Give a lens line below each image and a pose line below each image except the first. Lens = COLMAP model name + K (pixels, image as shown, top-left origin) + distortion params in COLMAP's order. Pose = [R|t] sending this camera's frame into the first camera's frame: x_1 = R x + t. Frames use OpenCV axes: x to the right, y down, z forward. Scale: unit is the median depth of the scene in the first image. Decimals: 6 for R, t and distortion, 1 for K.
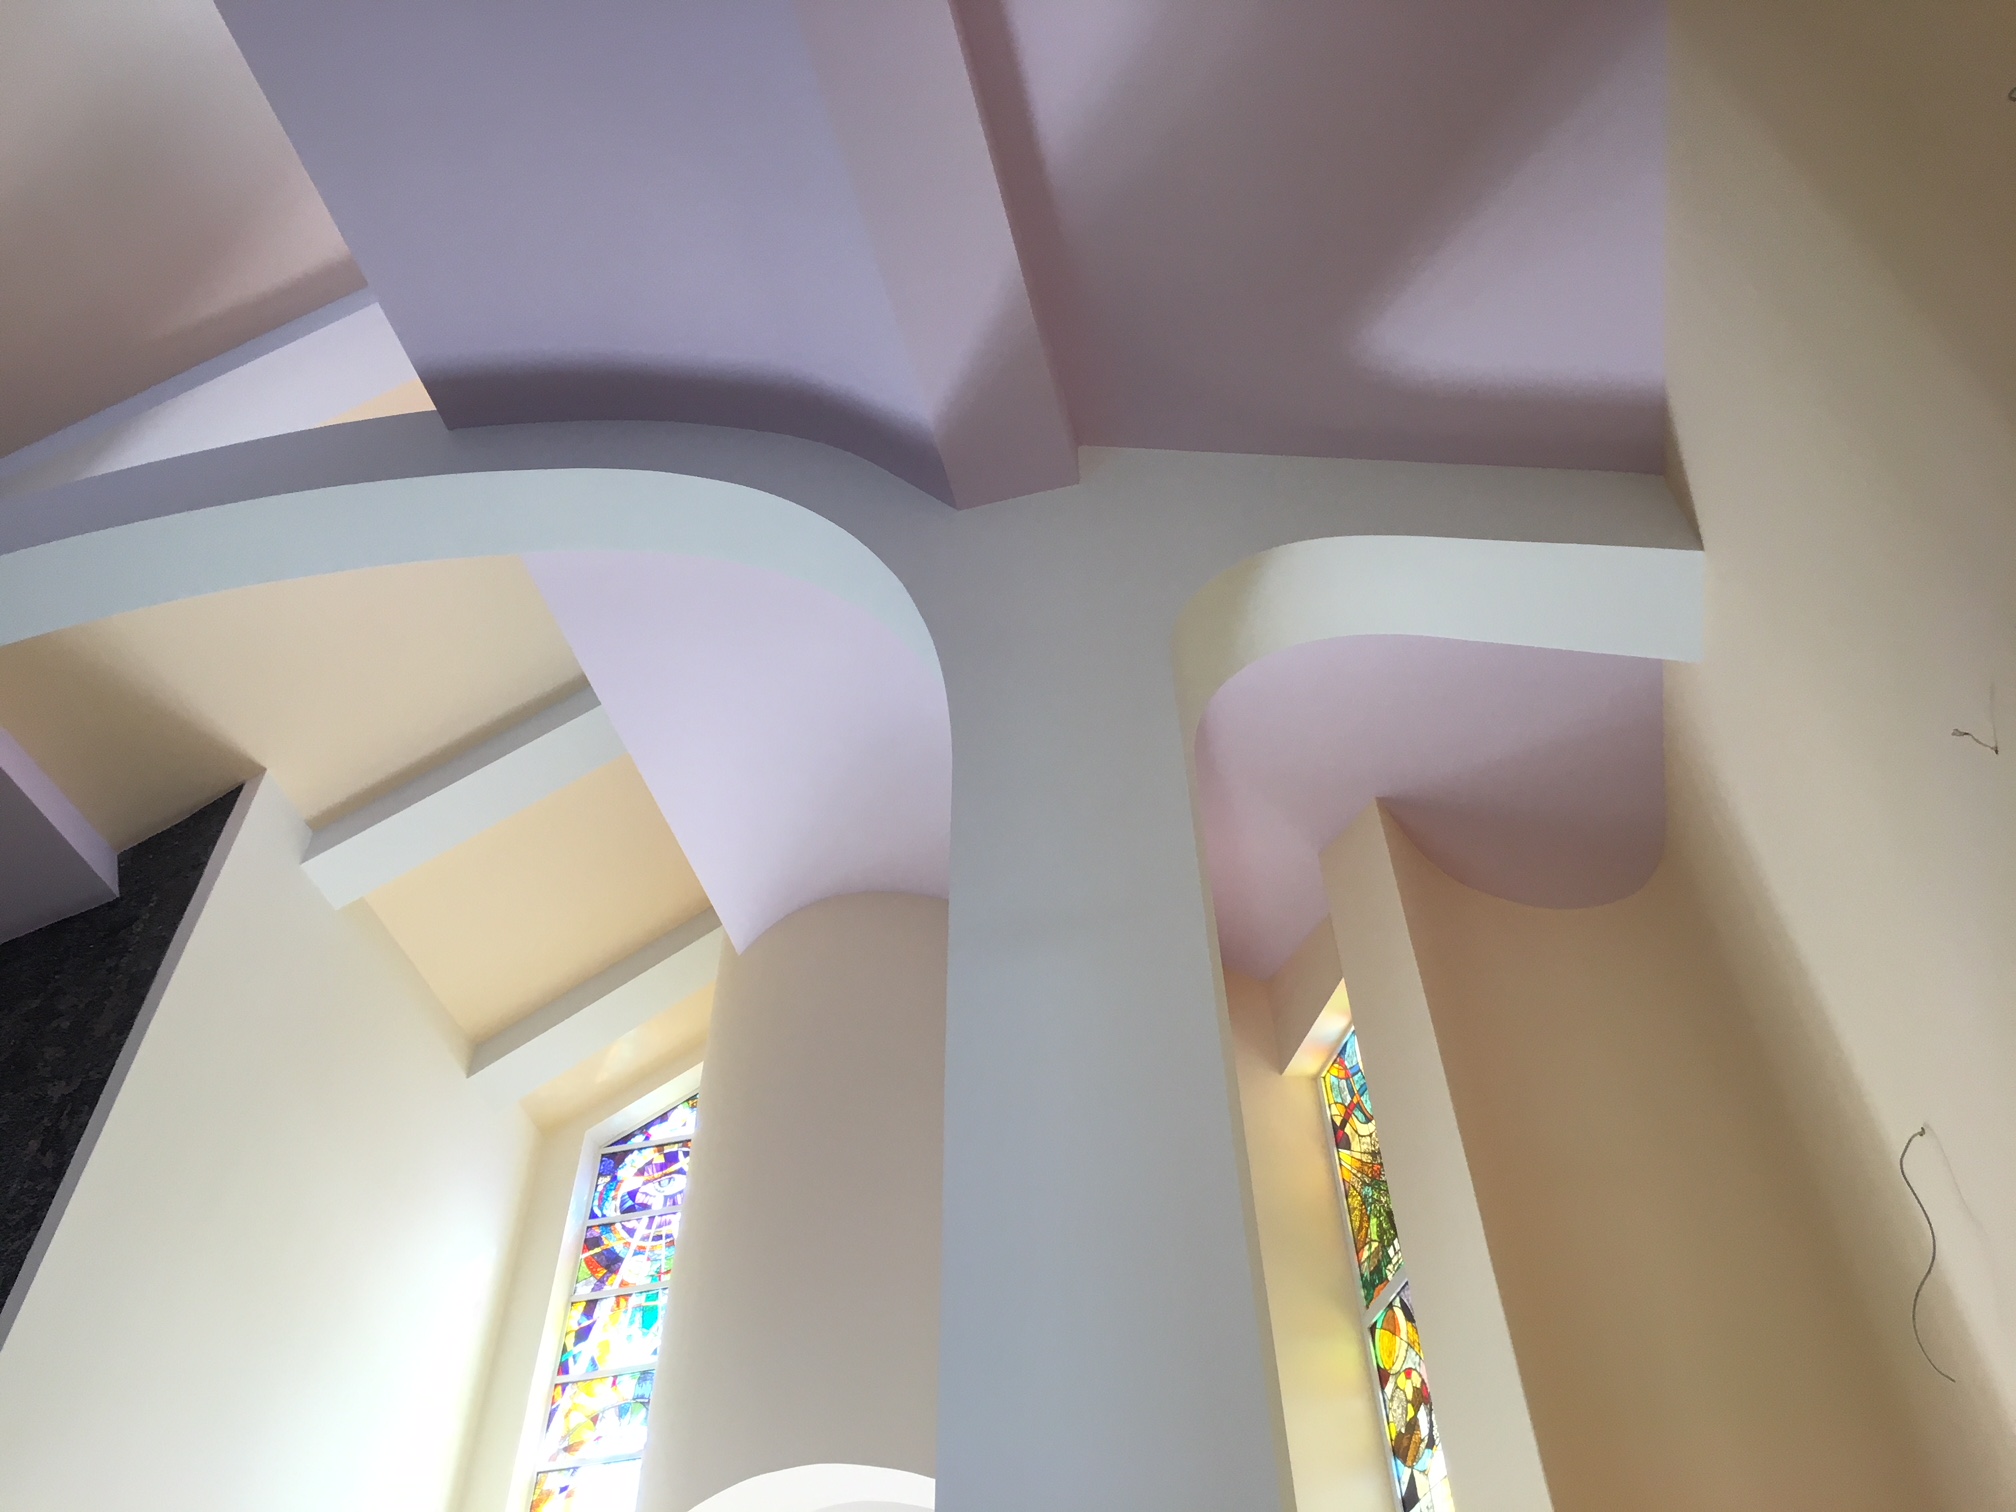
lens RADIAL K [[1727.6, 0, 1008.0], [0, 1727.6, 756.0], [0, 0, 1]] dist [0.090600, -0.124381]
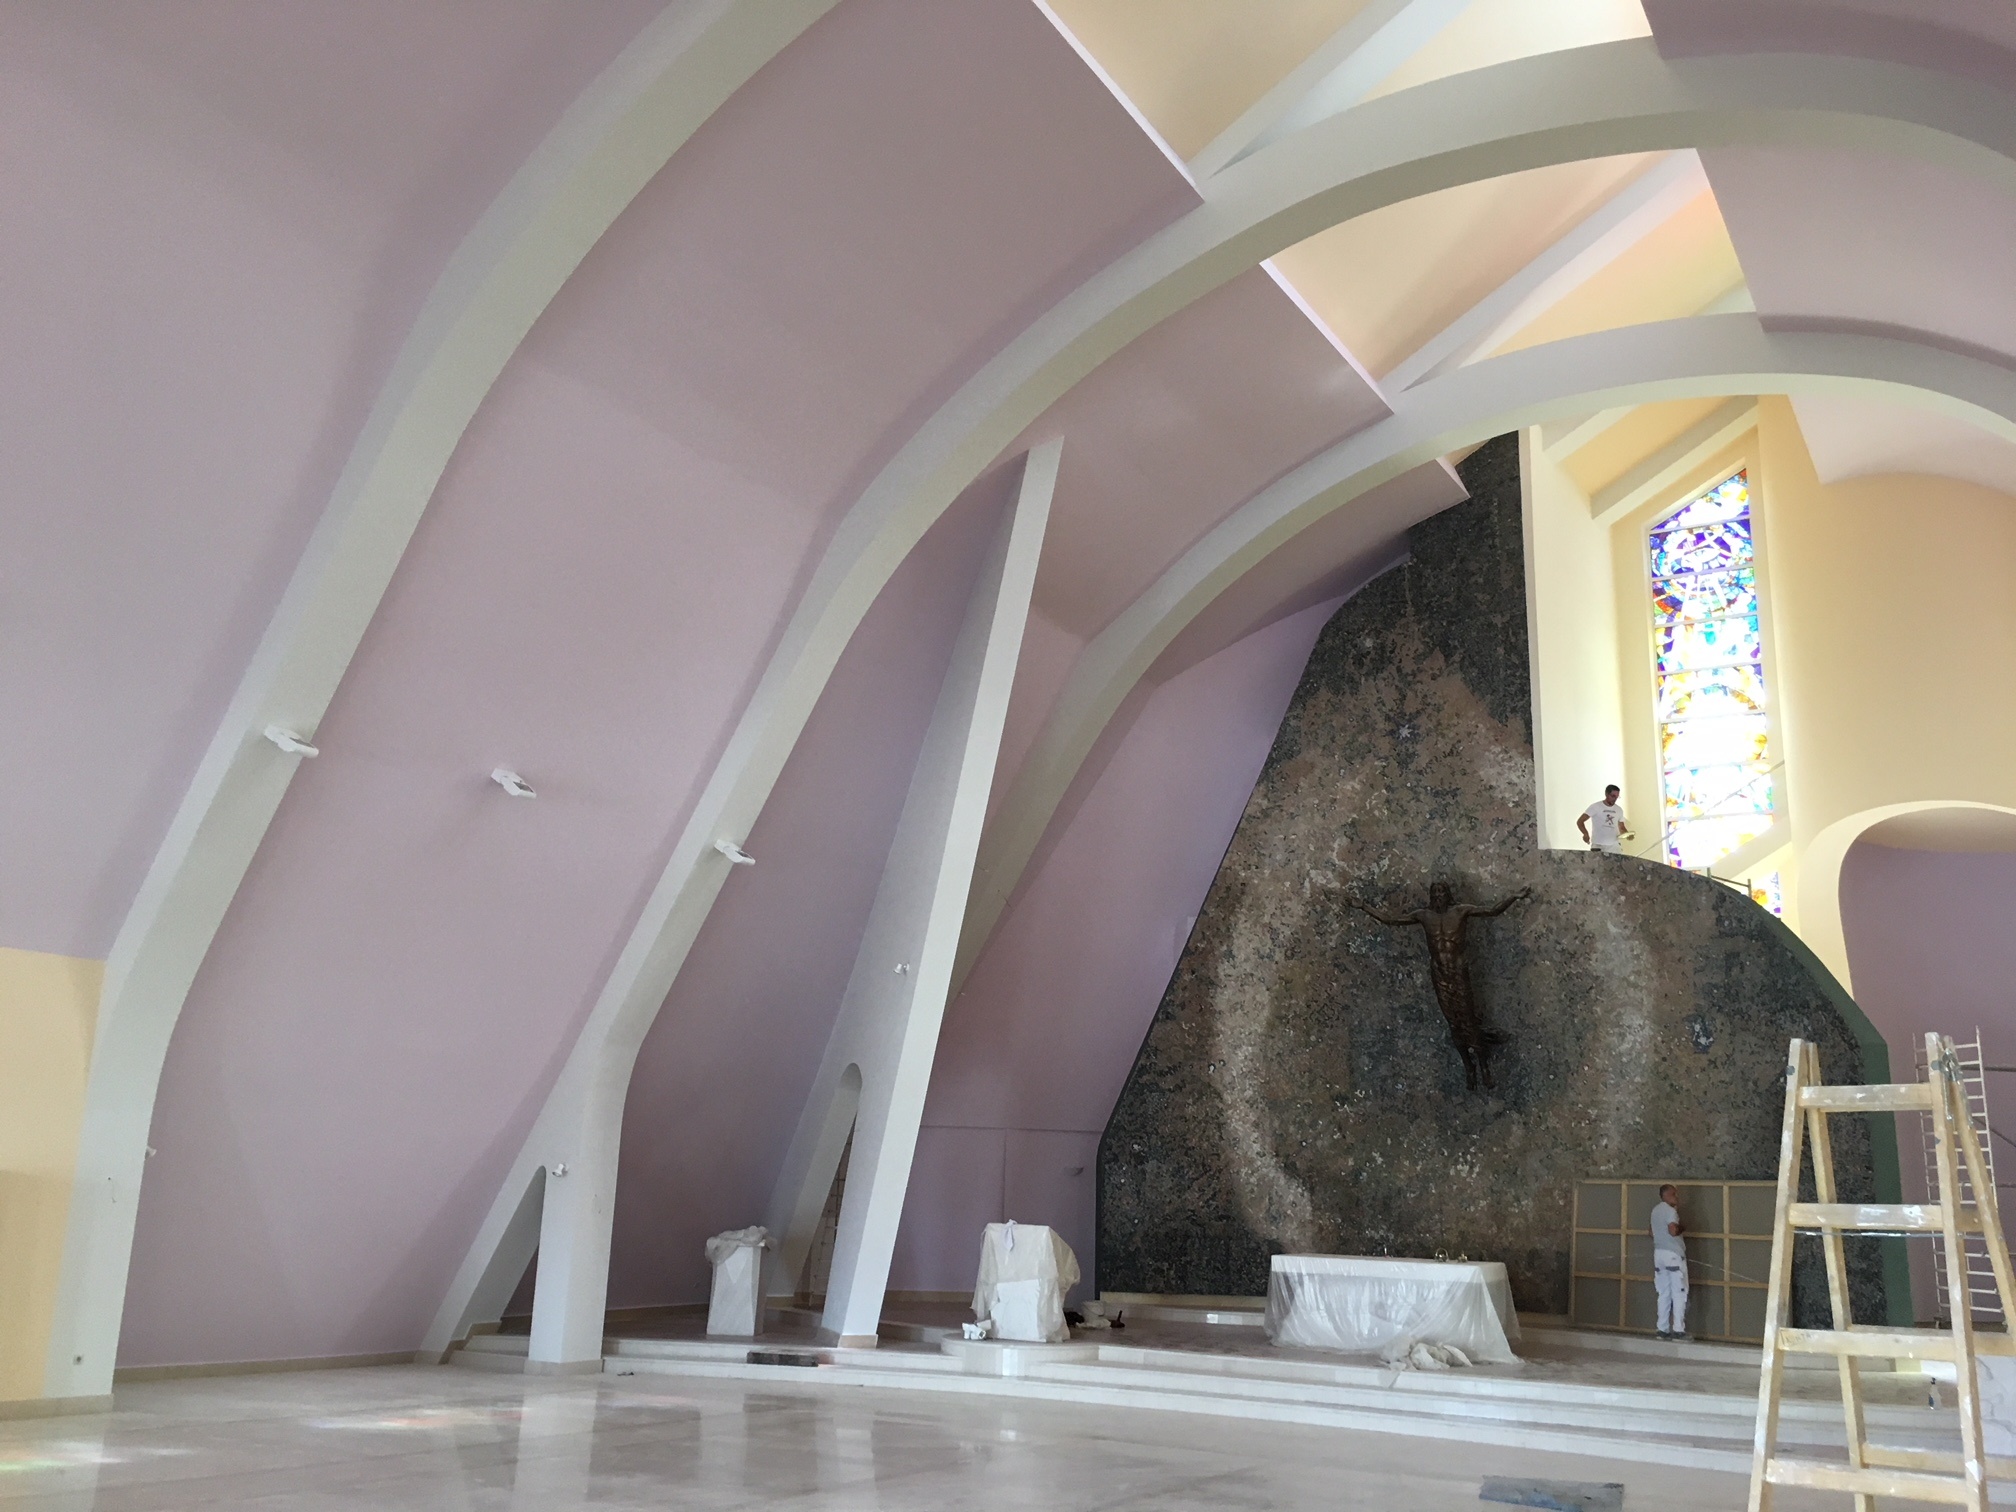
lens RADIAL K [[1727.6, 0, 1008.0], [0, 1727.6, 756.0], [0, 0, 1]] dist [0.090600, -0.124381]
pose [[0.958191, -0.039549, -0.283383, -0.372026], [0.189156, 0.830663, 0.523659, -0.601273], [0.214686, -0.555369, 0.803415, -0.592447]]
